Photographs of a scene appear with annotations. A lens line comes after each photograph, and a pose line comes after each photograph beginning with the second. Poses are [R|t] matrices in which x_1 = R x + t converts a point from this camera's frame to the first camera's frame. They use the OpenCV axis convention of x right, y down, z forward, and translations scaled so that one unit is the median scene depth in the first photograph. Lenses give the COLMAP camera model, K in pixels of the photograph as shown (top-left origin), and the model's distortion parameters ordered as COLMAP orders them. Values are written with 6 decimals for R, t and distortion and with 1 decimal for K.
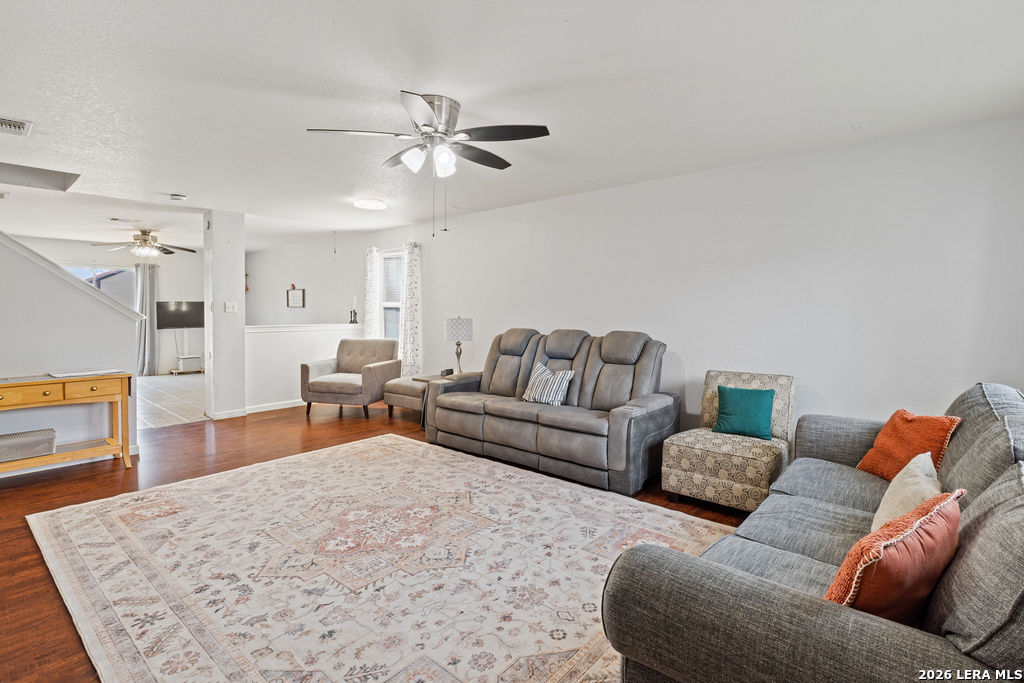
lens RADIAL K [[494.4, 0, 511.8], [0, 494.4, 338.2], [0, 0, 1]] dist [0.000658, 0.000766]
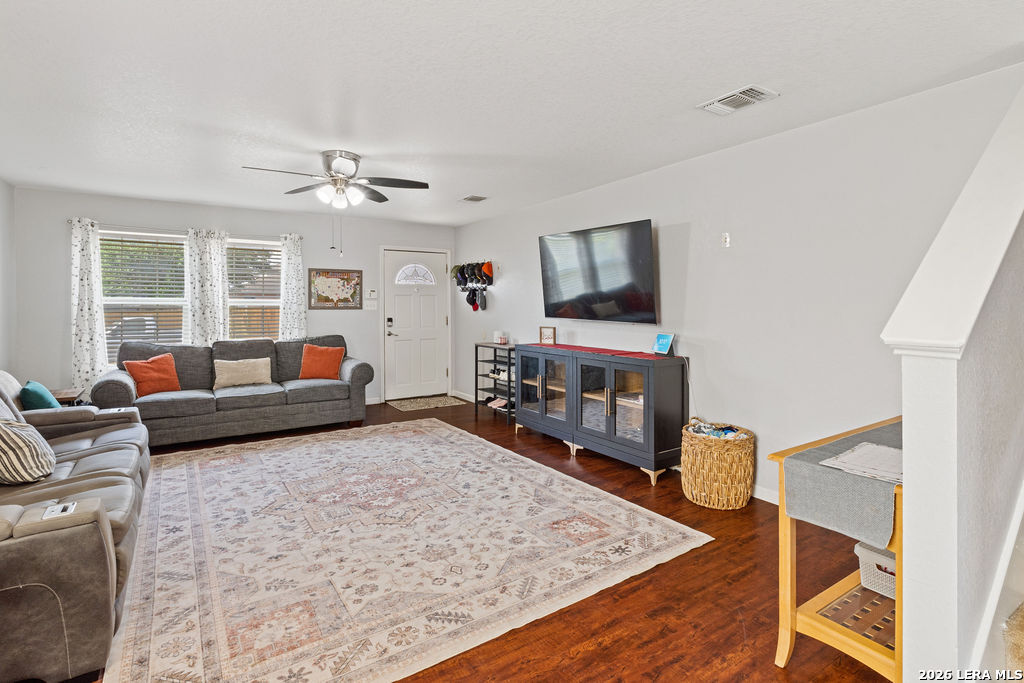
lens RADIAL K [[494.4, 0, 508.6], [0, 494.4, 310.0], [0, 0, 1]] dist [0.000658, 0.000766]
pose [[-0.963467, -0.005010, 0.267780, -0.836186], [0.014315, 0.997433, 0.070167, -0.120152], [-0.267444, 0.071437, -0.960922, 1.880203]]
